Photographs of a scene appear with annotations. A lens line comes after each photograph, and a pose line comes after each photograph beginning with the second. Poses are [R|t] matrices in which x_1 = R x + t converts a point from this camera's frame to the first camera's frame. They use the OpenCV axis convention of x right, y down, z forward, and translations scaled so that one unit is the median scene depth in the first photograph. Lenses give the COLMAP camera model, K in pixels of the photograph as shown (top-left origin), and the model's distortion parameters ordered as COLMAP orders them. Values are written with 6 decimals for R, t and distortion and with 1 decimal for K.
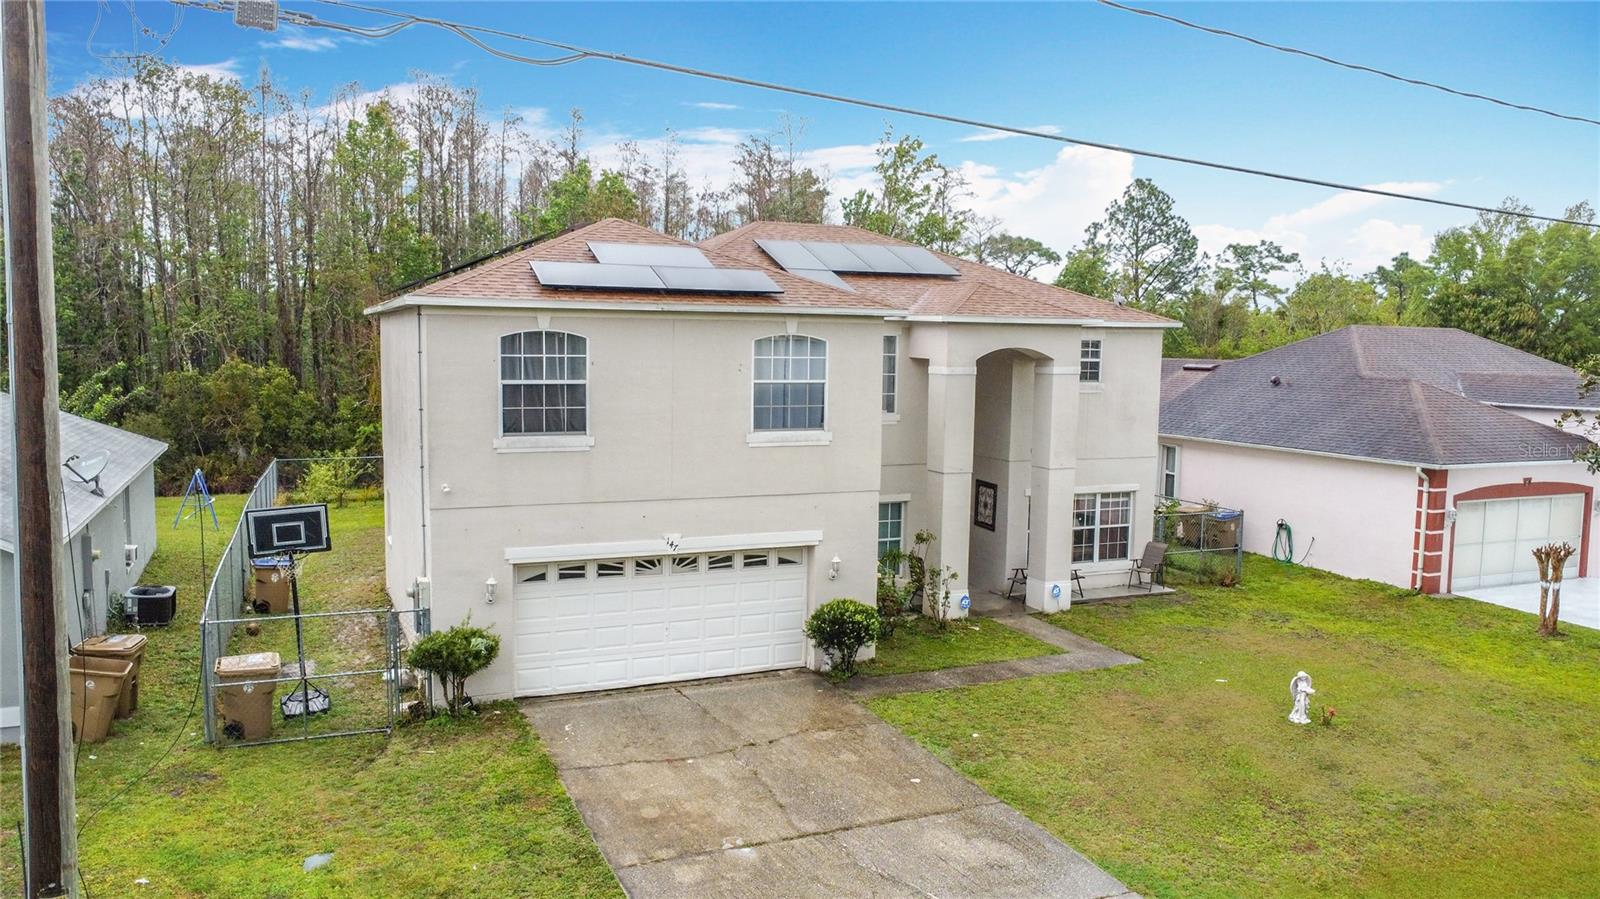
lens RADIAL K [[1161.0, 0, 800.0], [0, 1161.0, 449.5], [0, 0, 1]] dist [-0.017638, -0.024872]
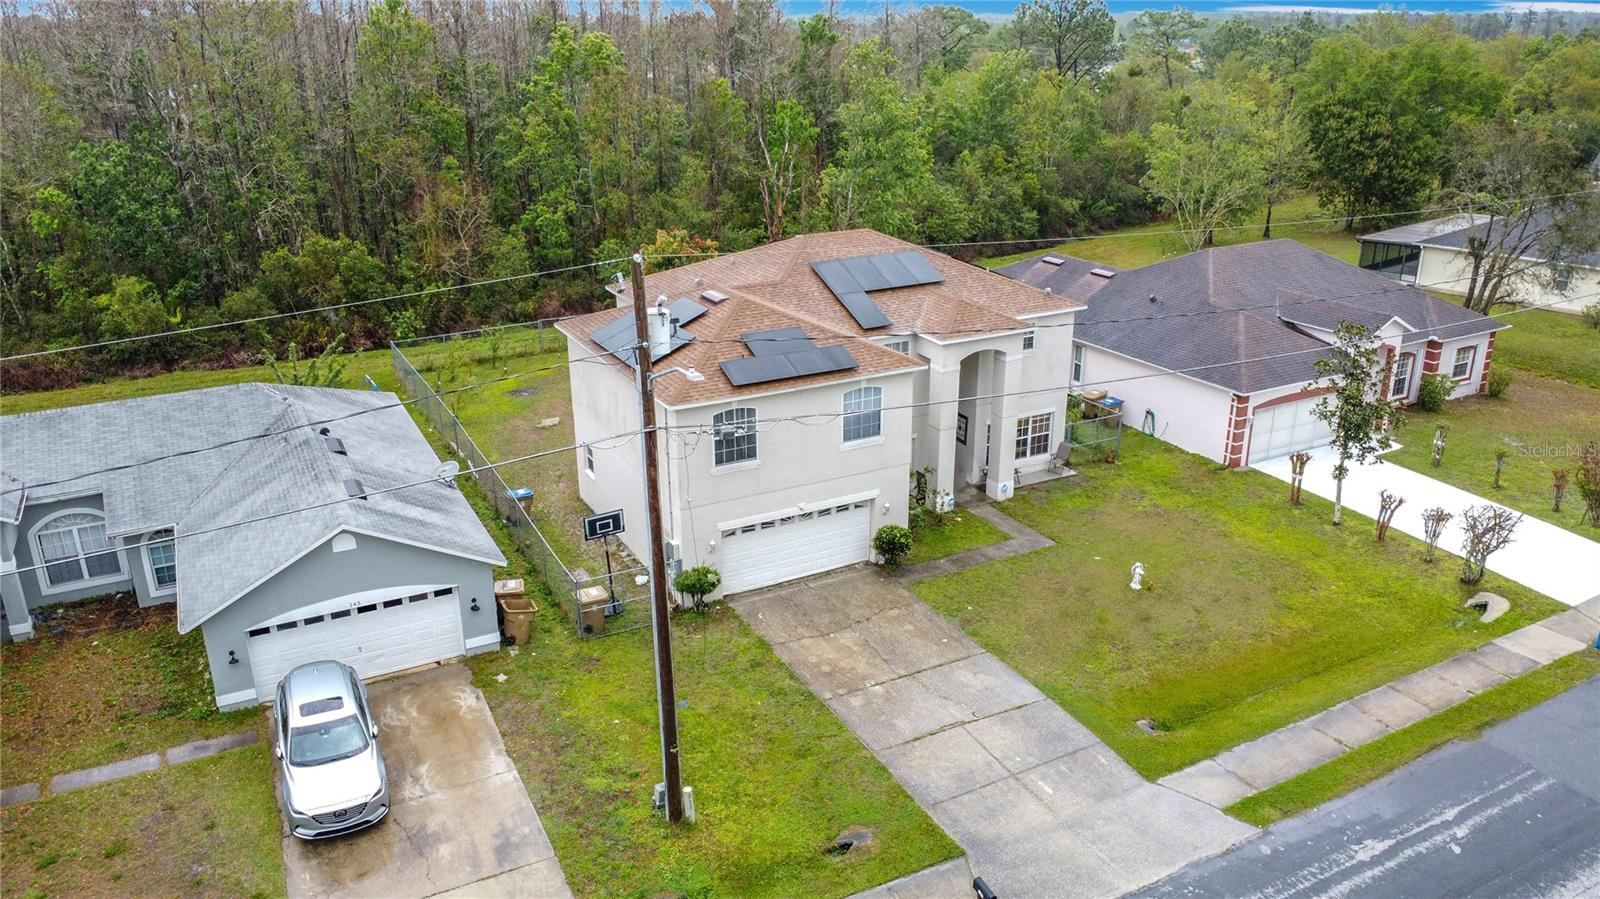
lens RADIAL K [[1161.0, 0, 800.0], [0, 1161.0, 449.5], [0, 0, 1]] dist [-0.017638, -0.024872]
pose [[0.996980, -0.044043, 0.063960, -0.216507], [0.026091, 0.965716, 0.258287, -0.459633], [-0.073143, -0.255838, 0.963949, -0.694761]]
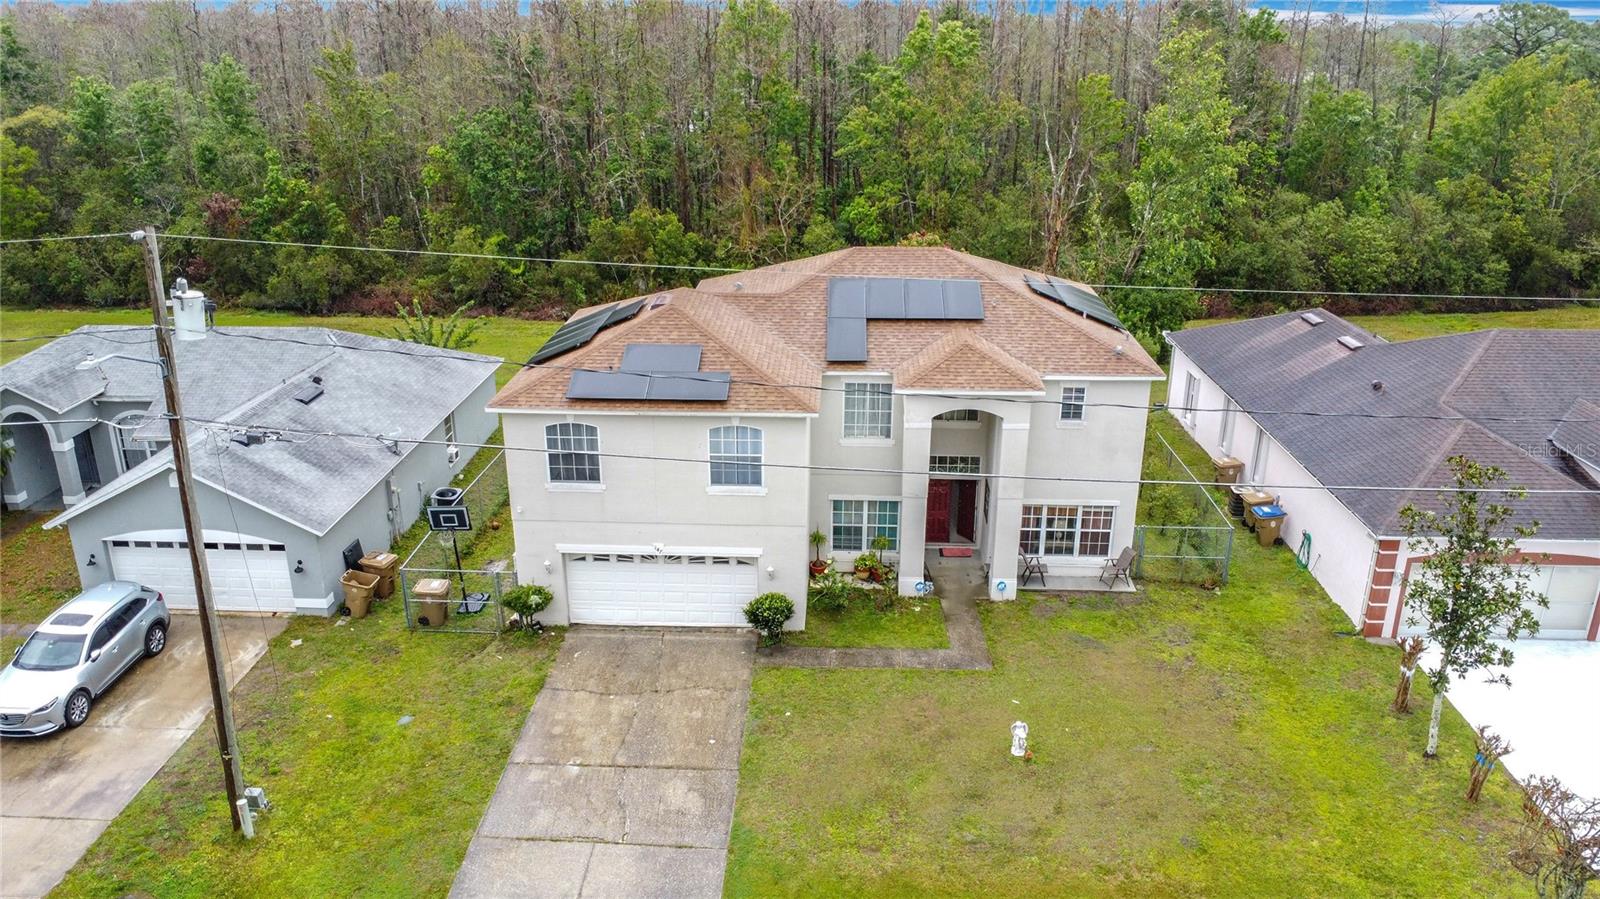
lens RADIAL K [[1161.0, 0, 800.0], [0, 1161.0, 449.5], [0, 0, 1]] dist [-0.017638, -0.024872]
pose [[0.896464, 0.141207, -0.420015, 0.691005], [-0.030574, 0.965318, 0.259279, -0.454790], [0.442061, -0.219593, 0.869691, -0.258851]]
